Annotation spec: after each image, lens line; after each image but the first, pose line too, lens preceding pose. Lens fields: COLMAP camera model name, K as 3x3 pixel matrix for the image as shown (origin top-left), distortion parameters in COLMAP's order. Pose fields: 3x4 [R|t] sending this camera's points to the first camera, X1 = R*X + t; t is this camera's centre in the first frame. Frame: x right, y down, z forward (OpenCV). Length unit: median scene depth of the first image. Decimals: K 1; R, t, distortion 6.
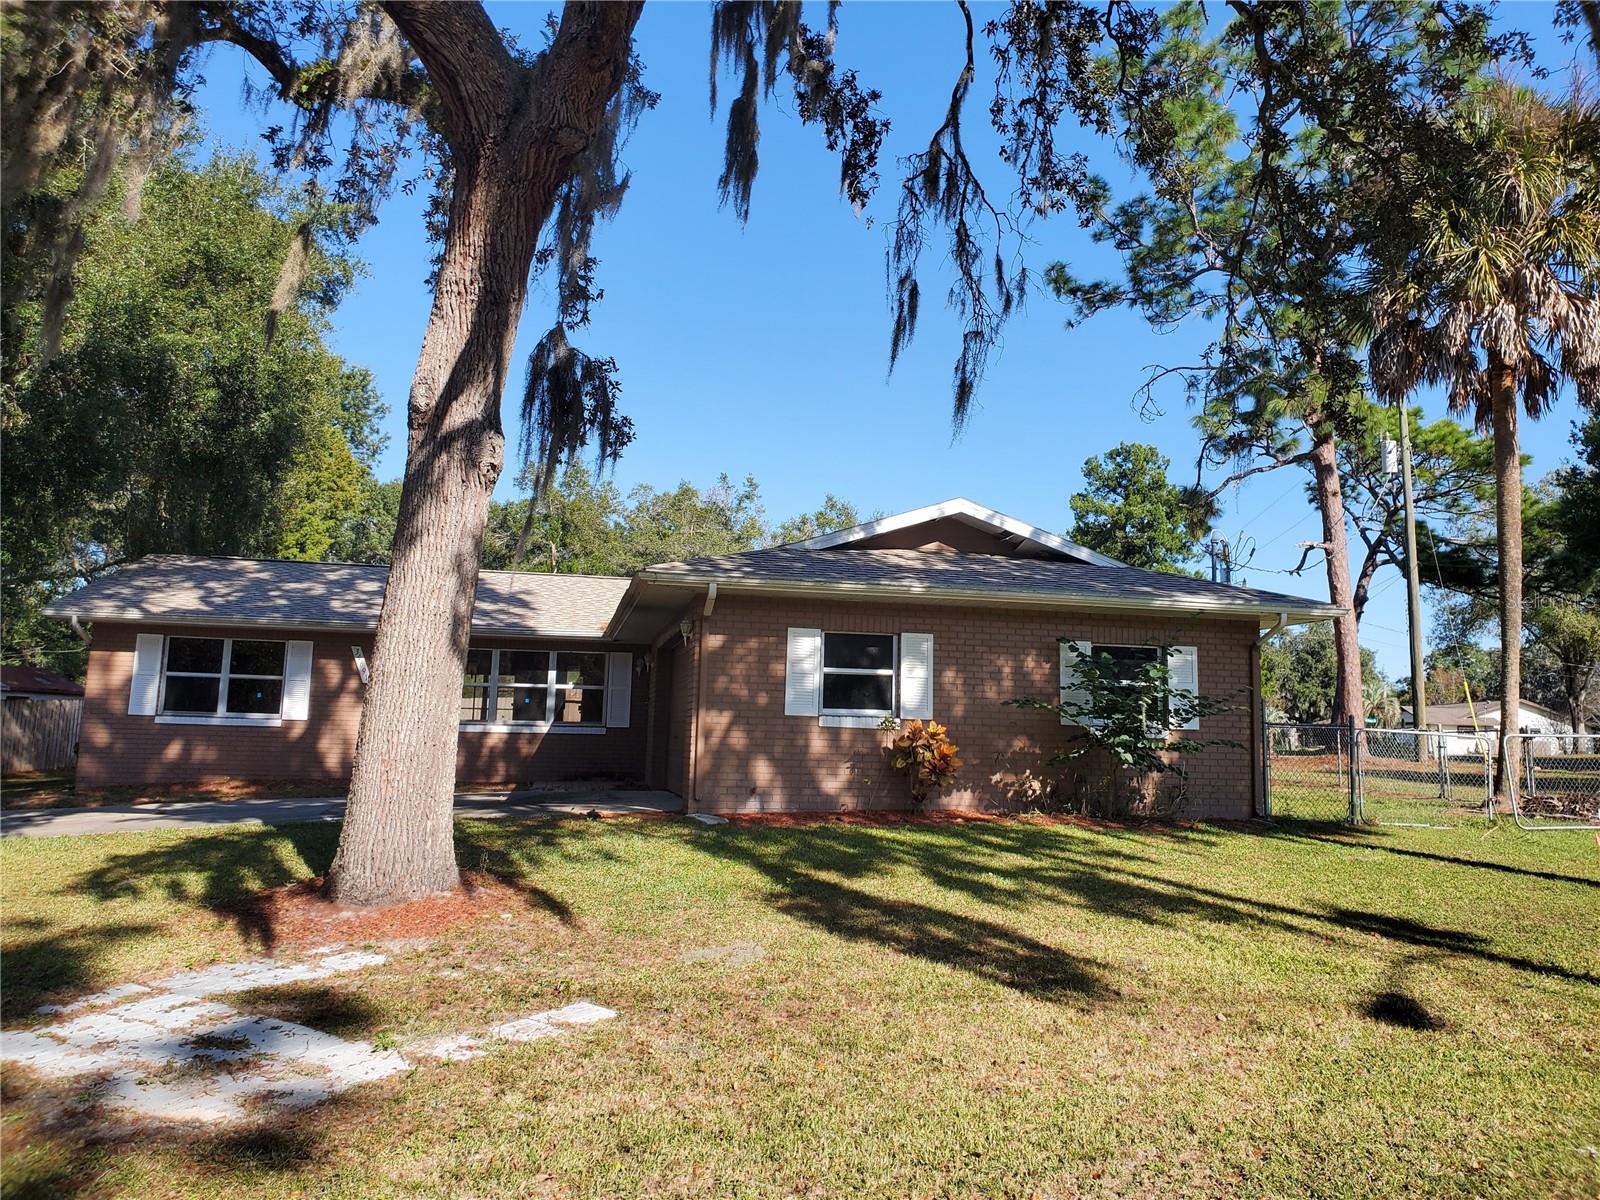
lens RADIAL K [[1226.1, 0, 801.3], [0, 1226.1, 597.0], [0, 0, 1]] dist [0.031057, 0.002727]
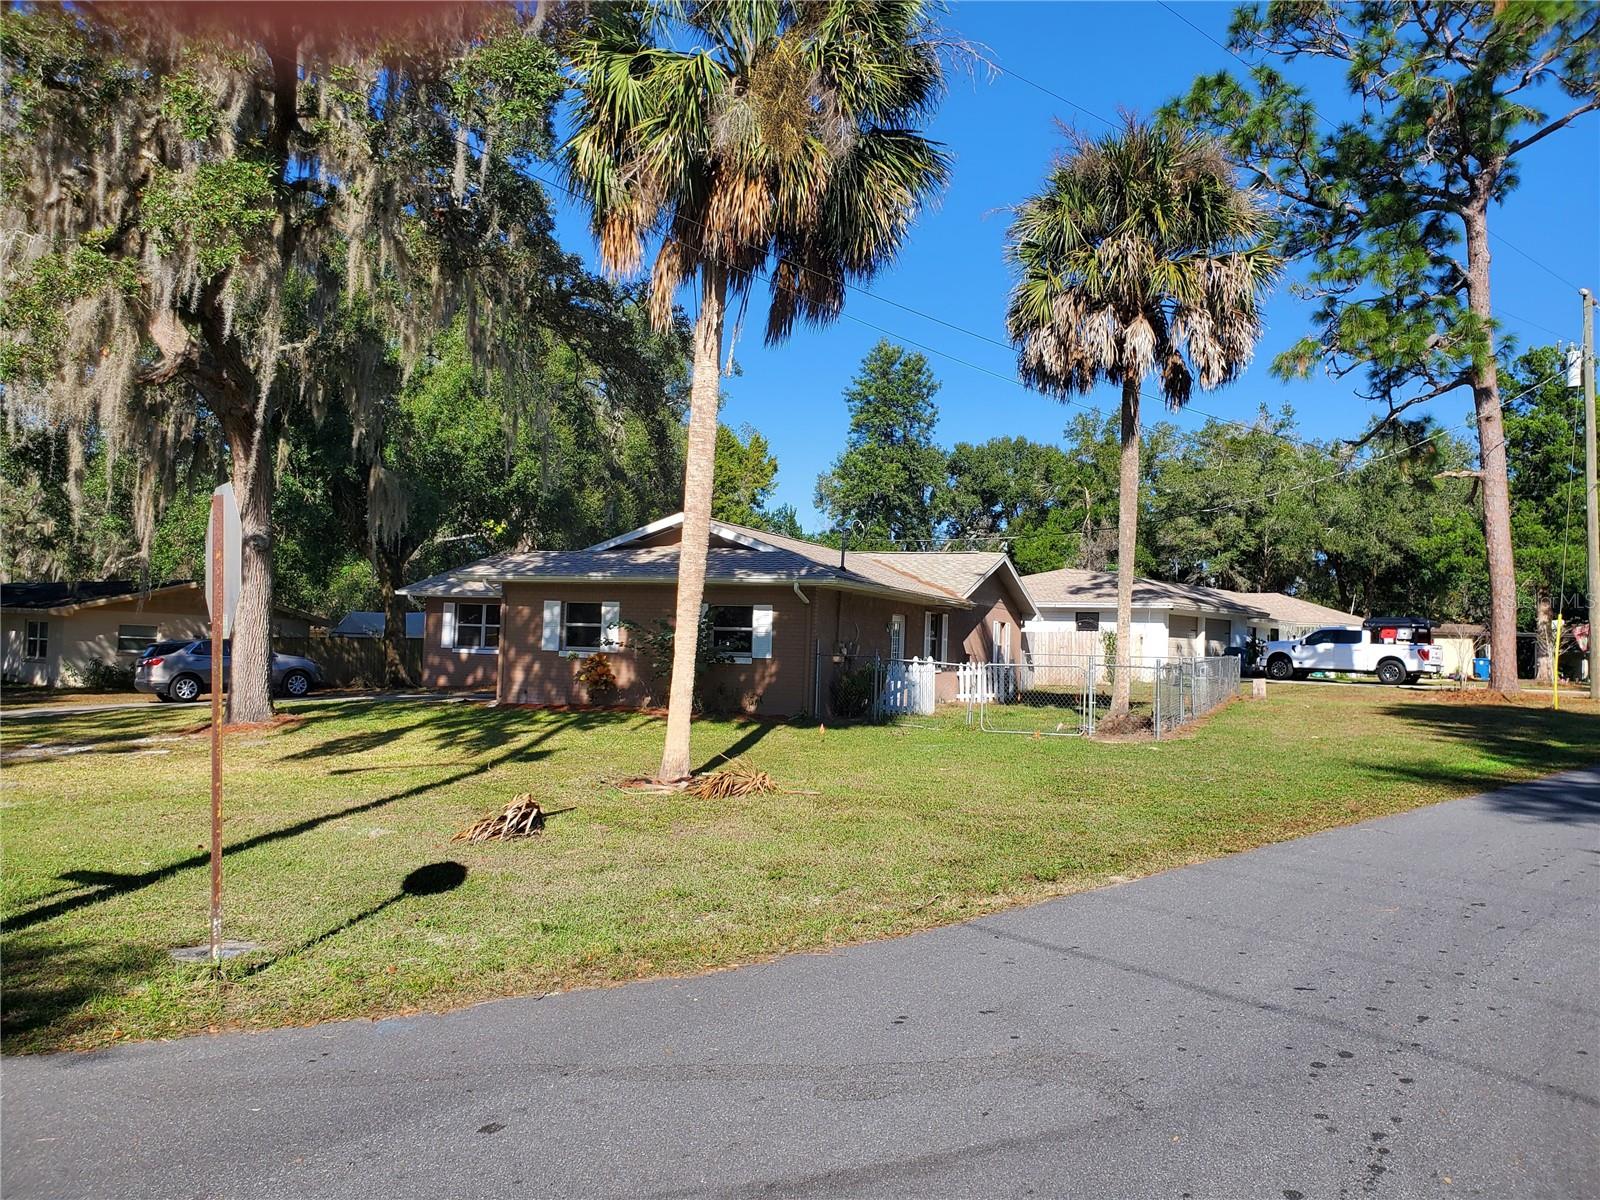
lens RADIAL K [[1226.1, 0, 798.8], [0, 1226.1, 602.2], [0, 0, 1]] dist [0.031057, 0.002727]
pose [[0.850360, -0.025906, -0.525563, 1.102685], [0.055373, 0.997647, 0.040417, -0.022588], [0.523279, -0.063471, 0.849794, -0.274375]]
